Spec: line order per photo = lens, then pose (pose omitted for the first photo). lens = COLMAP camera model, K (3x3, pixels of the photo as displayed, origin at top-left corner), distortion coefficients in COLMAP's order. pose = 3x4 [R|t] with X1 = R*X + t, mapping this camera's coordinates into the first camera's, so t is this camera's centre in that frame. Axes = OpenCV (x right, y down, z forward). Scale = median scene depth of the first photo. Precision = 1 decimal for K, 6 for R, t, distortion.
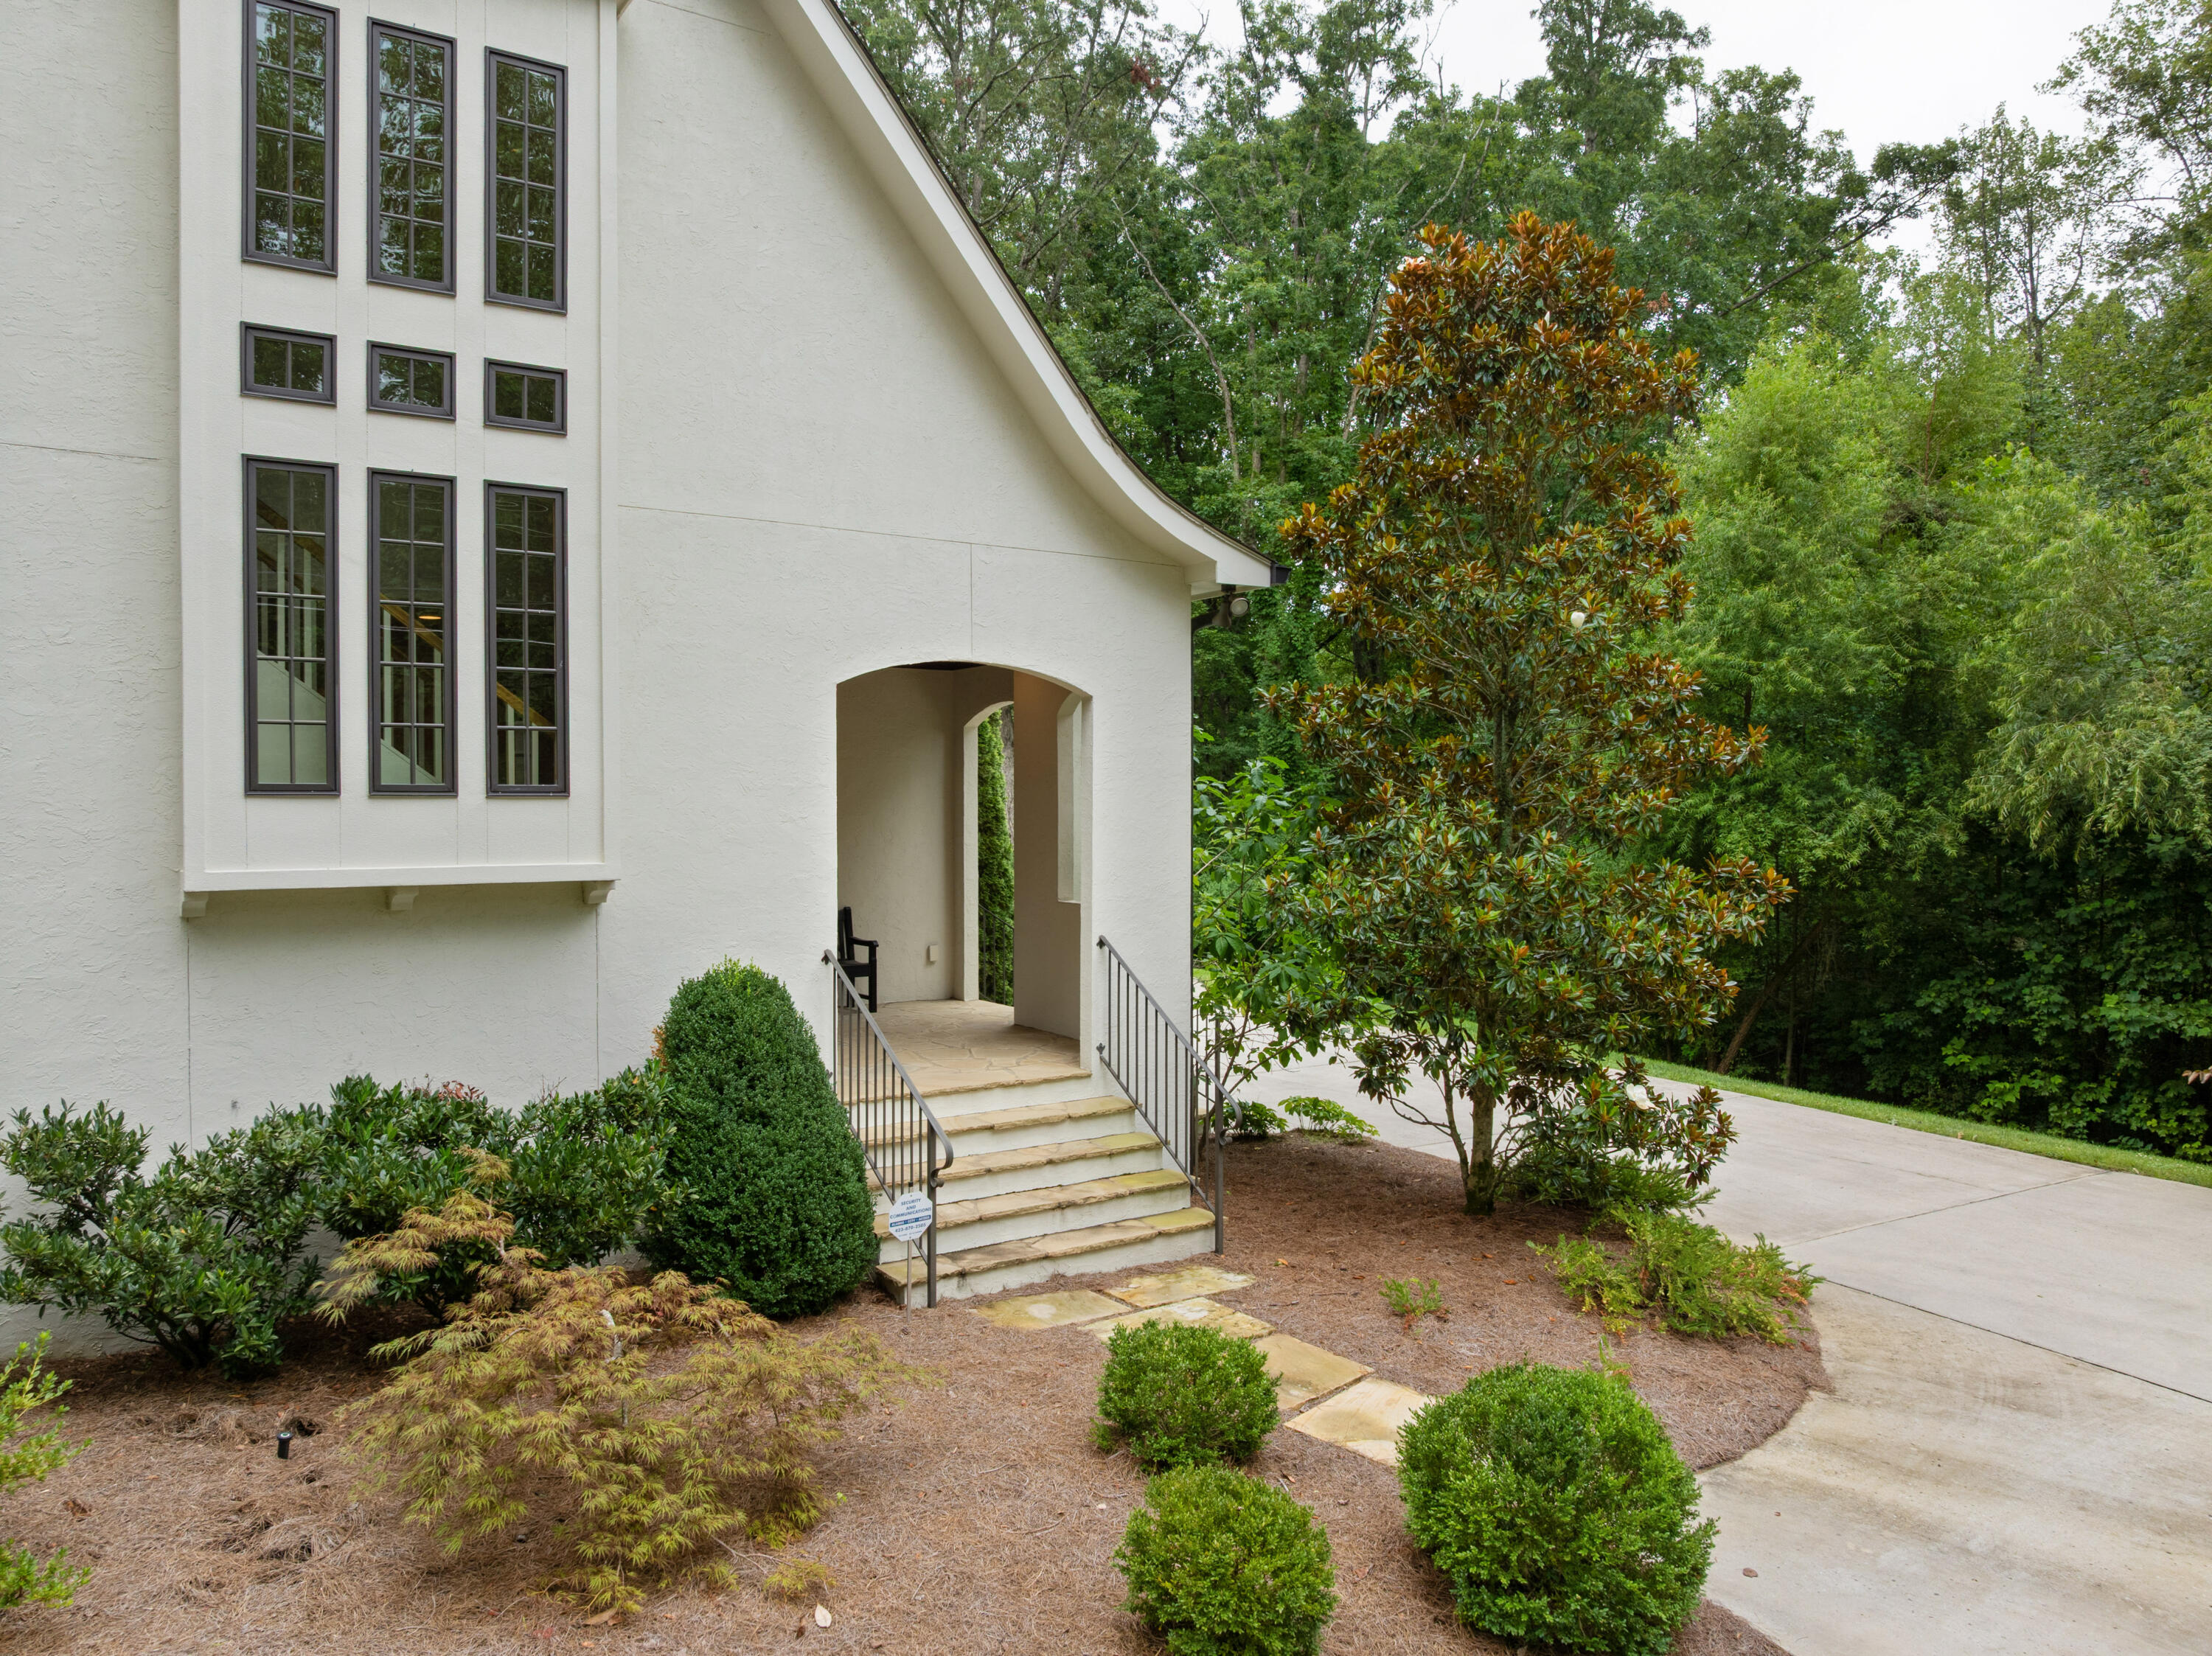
lens RADIAL K [[1574.6, 0, 1107.8], [0, 1574.6, 830.5], [0, 0, 1]] dist [-0.037658, 0.007201]
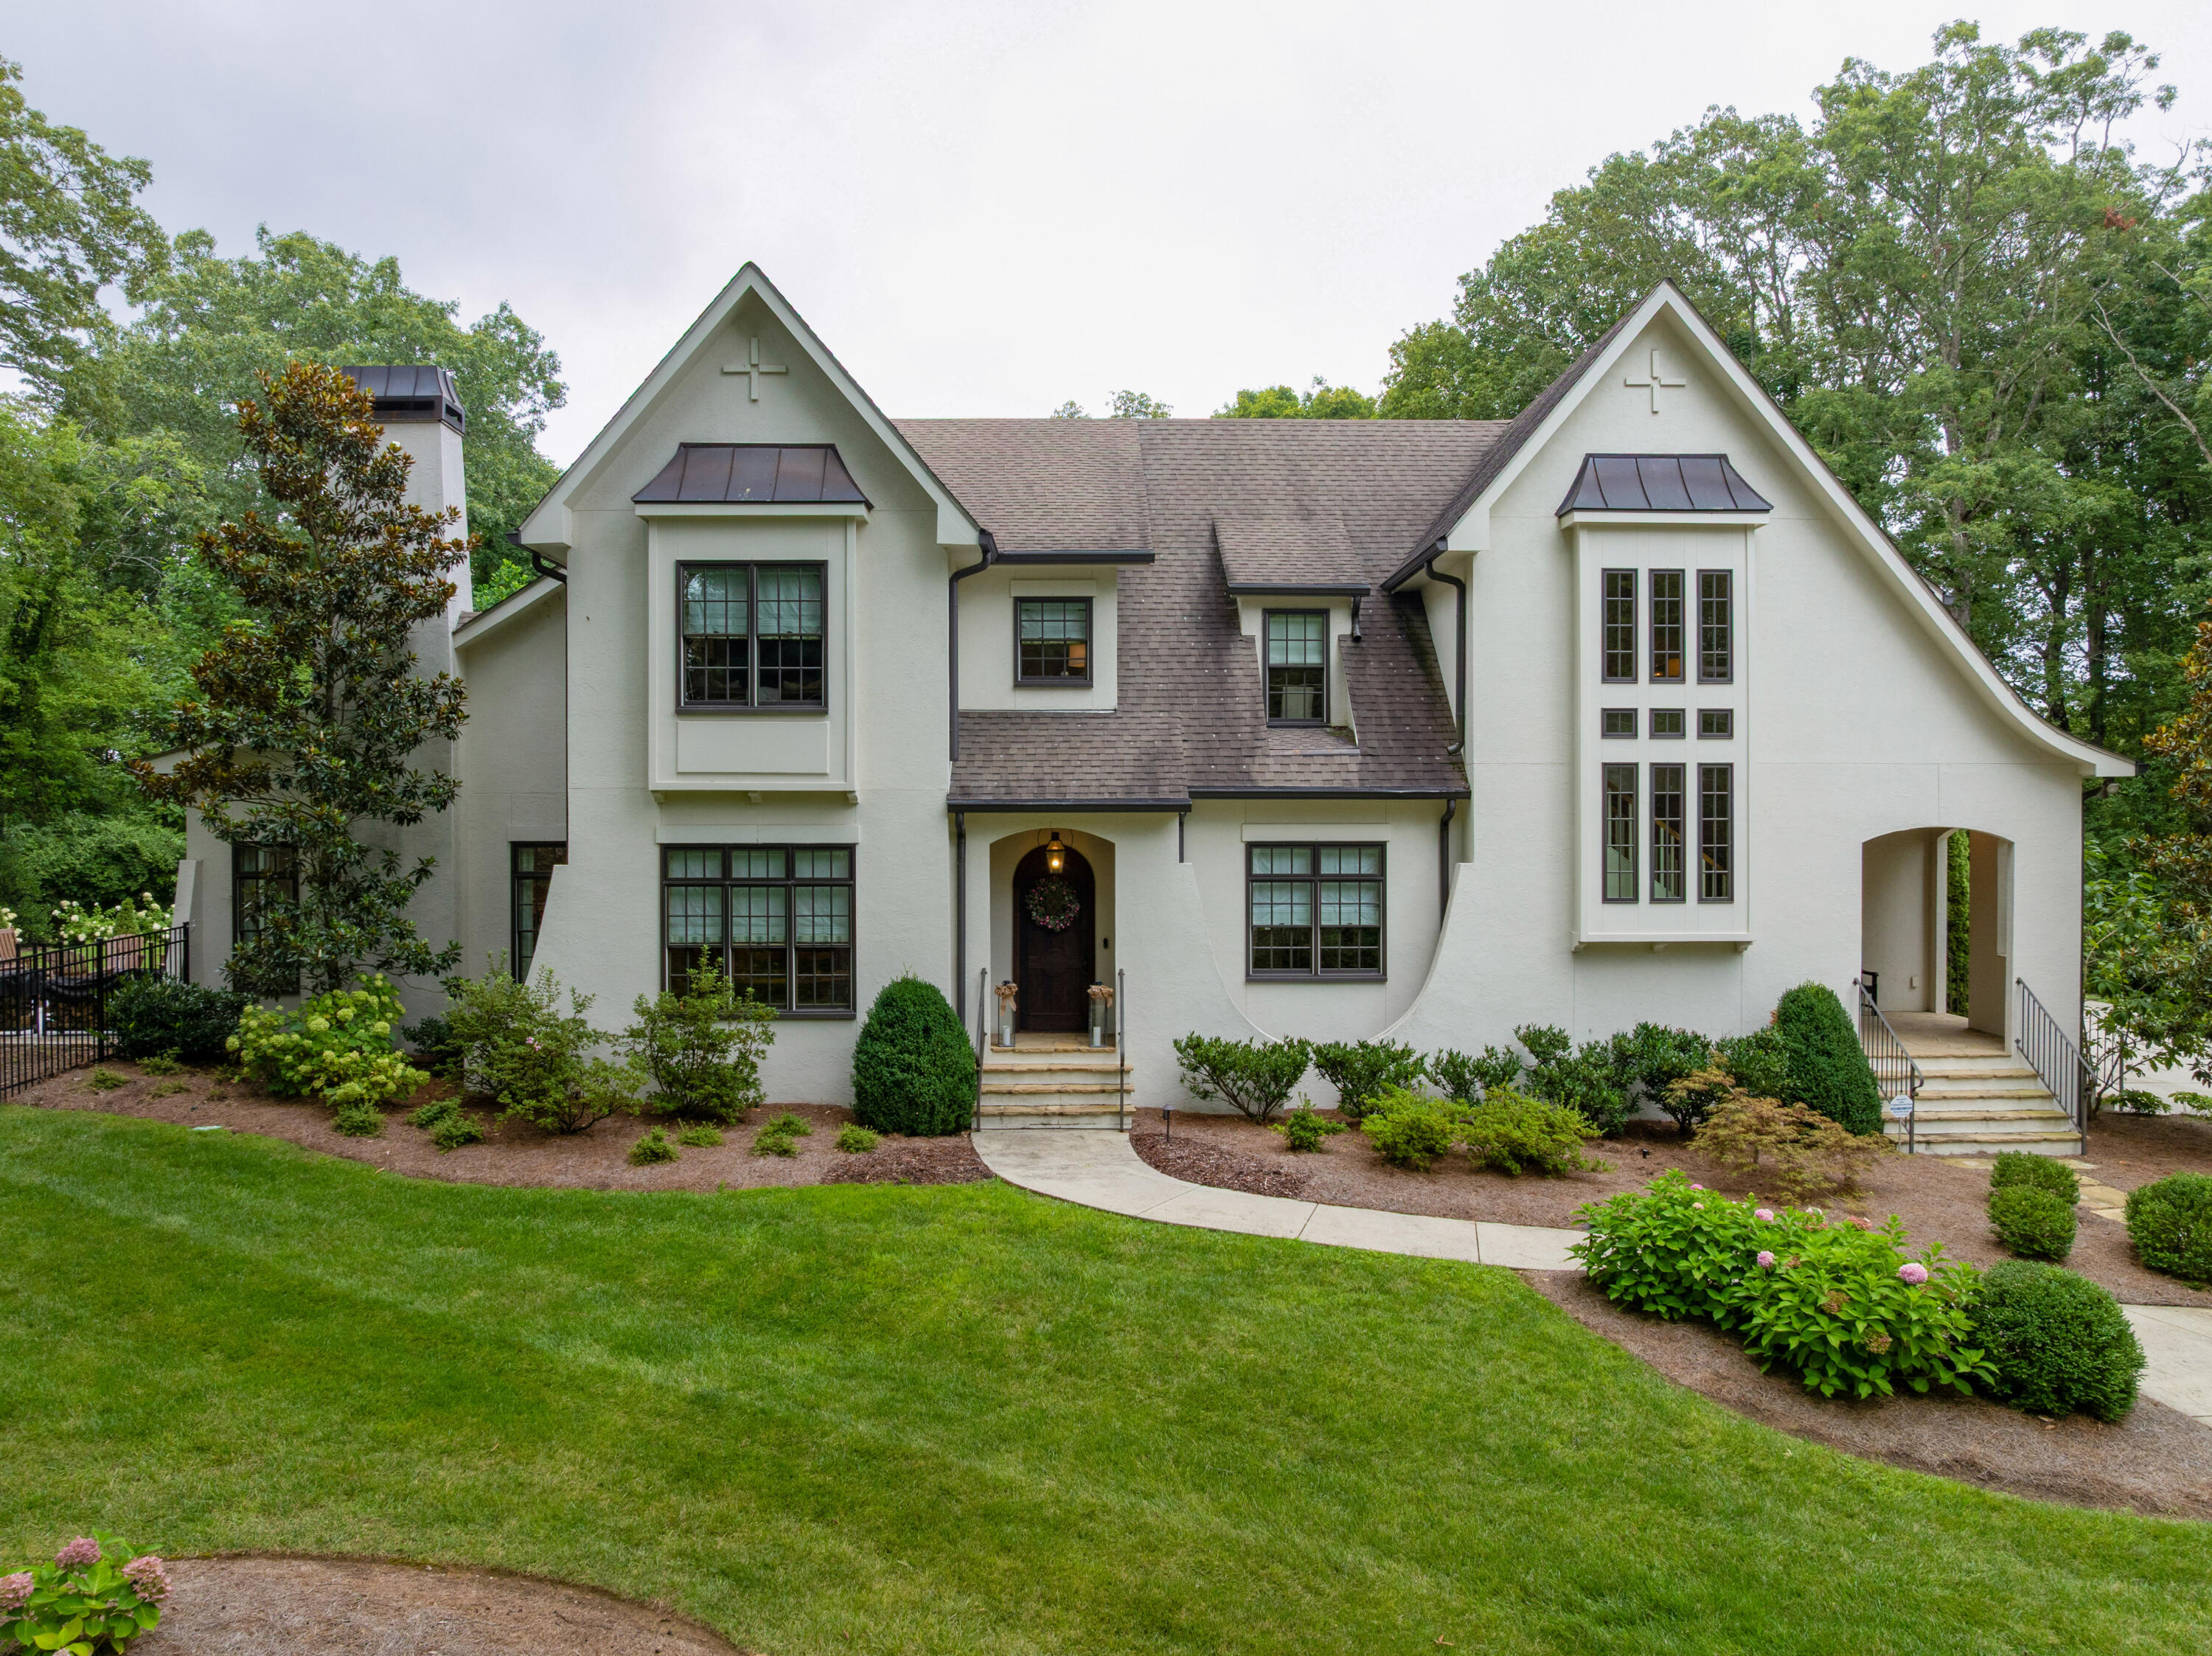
lens RADIAL K [[1574.6, 0, 1111.0], [0, 1574.6, 834.9], [0, 0, 1]] dist [-0.037658, 0.007201]
pose [[0.833008, 0.007002, -0.553216, 0.139243], [-0.008063, 0.999967, 0.000516, -0.107411], [0.553202, 0.004031, 0.833038, -1.272686]]
